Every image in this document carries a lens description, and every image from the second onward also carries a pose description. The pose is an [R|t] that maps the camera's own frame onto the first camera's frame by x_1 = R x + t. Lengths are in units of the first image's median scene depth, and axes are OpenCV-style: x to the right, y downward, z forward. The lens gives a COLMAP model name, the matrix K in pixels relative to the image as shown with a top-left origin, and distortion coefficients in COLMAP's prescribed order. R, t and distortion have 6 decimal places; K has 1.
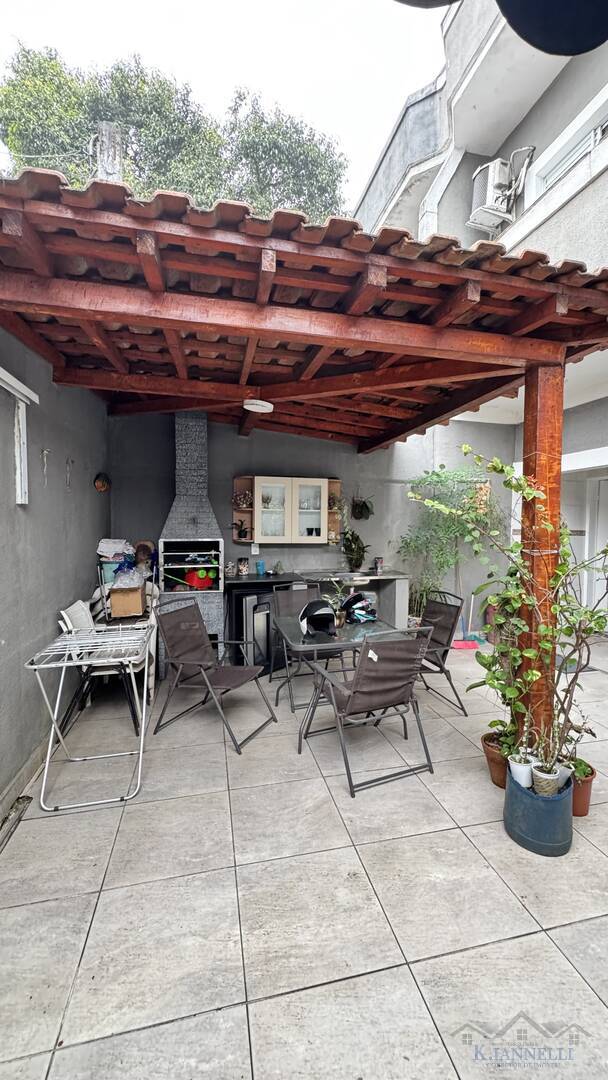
lens RADIAL K [[433.9, 0, 304.8], [0, 433.9, 540.6], [0, 0, 1]] dist [-0.001219, -0.000175]
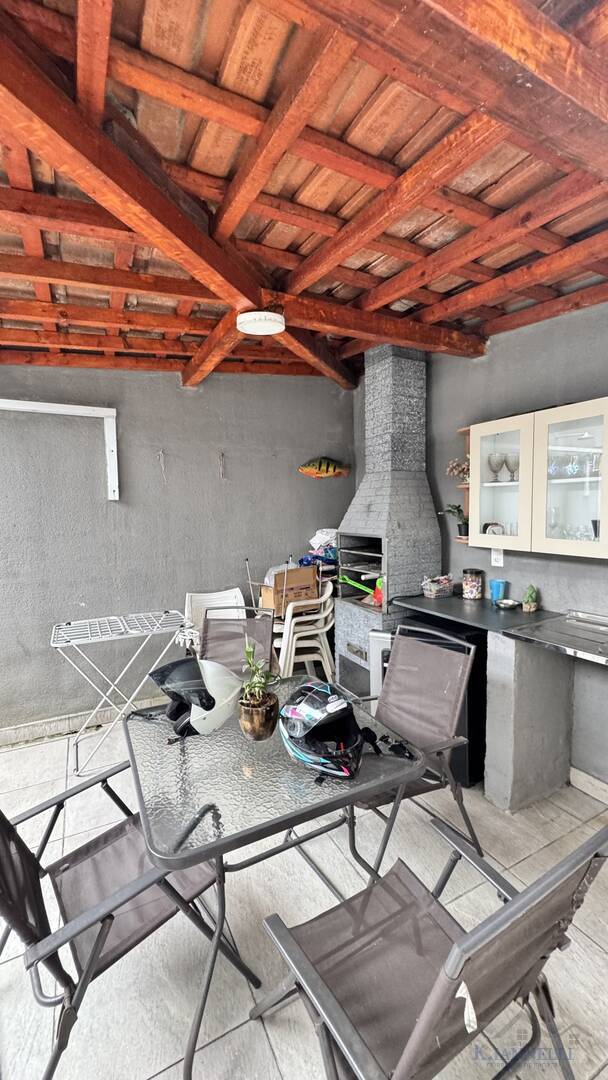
lens RADIAL K [[433.9, 0, 304.8], [0, 433.9, 540.6], [0, 0, 1]] dist [-0.001219, -0.000175]
pose [[0.239811, 0.063211, -0.968759, 0.366368], [-0.024854, 0.997951, 0.058964, -0.027720], [0.970501, 0.009937, 0.240891, 0.632170]]
